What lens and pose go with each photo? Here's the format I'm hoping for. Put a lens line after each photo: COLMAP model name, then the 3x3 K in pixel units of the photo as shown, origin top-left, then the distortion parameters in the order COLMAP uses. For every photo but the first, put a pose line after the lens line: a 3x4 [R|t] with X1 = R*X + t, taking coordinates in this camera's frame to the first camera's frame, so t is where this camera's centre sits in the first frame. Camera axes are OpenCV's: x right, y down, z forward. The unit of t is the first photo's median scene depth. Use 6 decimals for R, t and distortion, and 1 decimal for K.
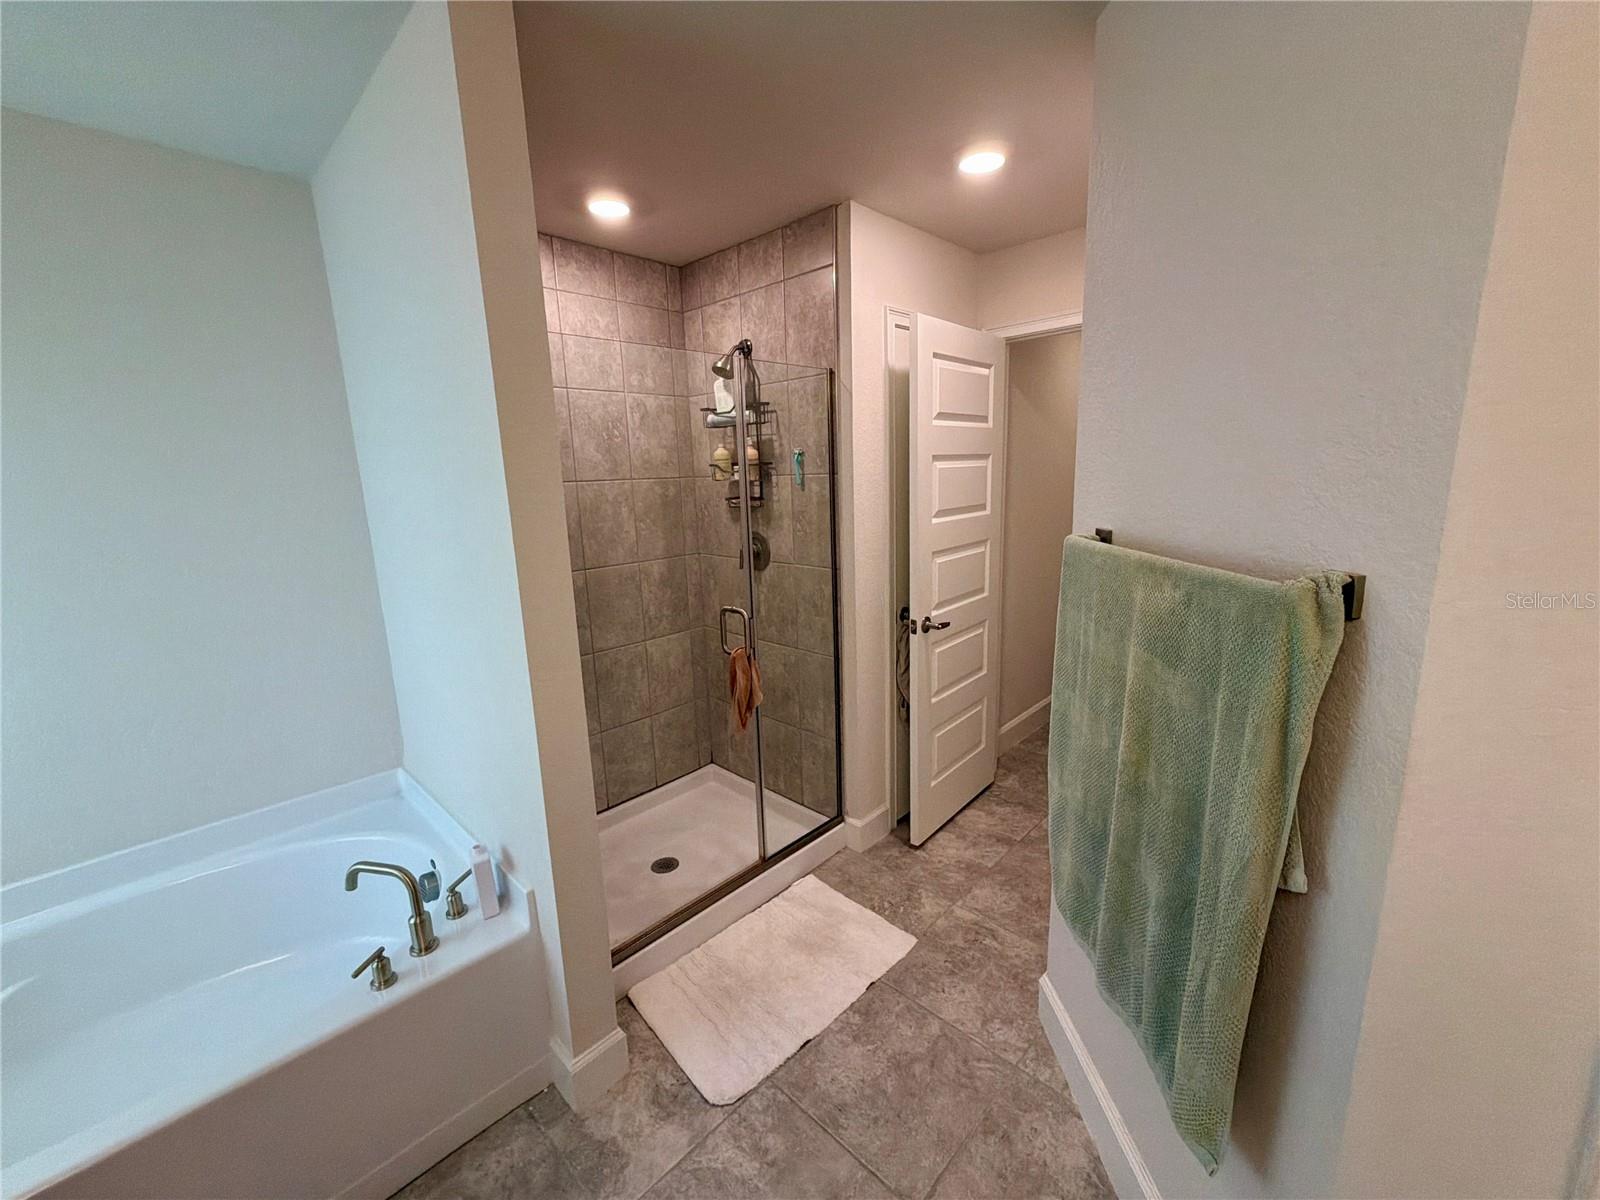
lens RADIAL K [[641.4, 0, 803.1], [0, 641.4, 593.6], [0, 0, 1]] dist [0.001348, 0.000086]
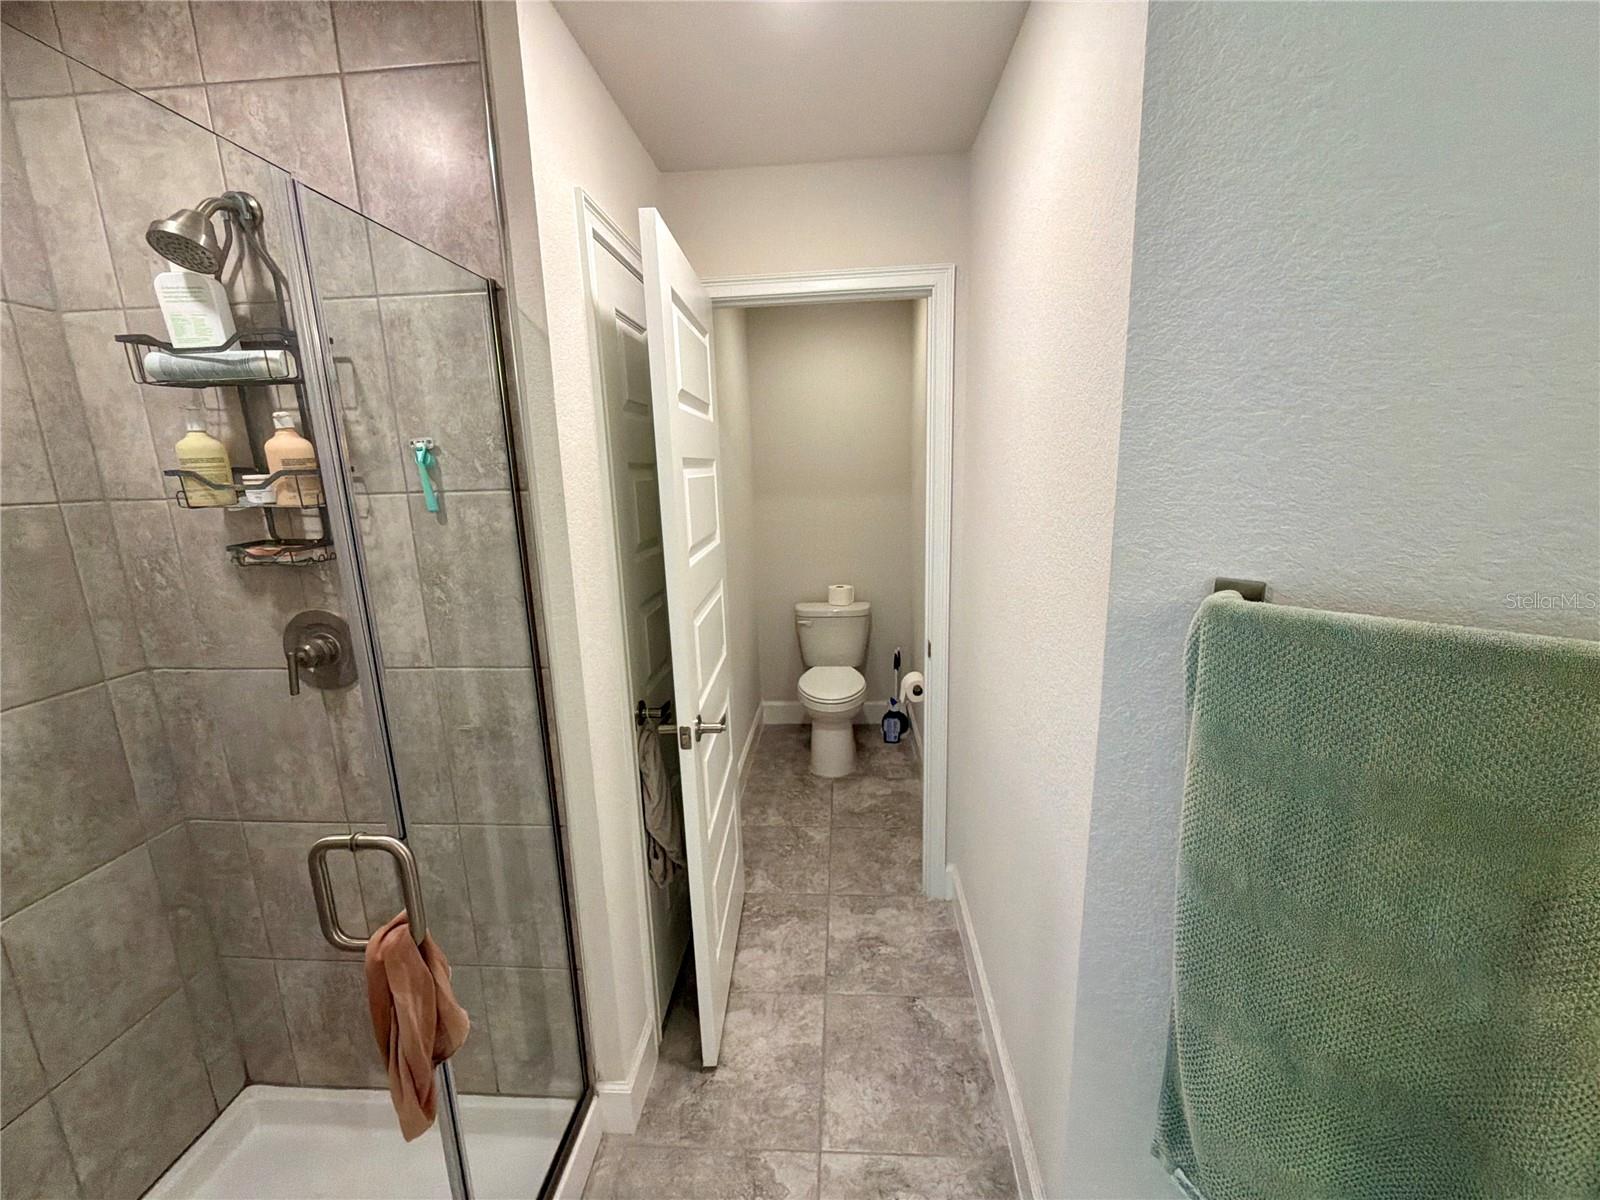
lens RADIAL K [[638.0, 0, 804.8], [0, 638.0, 601.1], [0, 0, 1]] dist [0.000697, 0.000129]
pose [[0.765093, -0.118026, 0.633011, -0.103154], [0.126371, 0.991463, 0.032122, -0.077507], [-0.631398, 0.055418, 0.773476, 0.420421]]
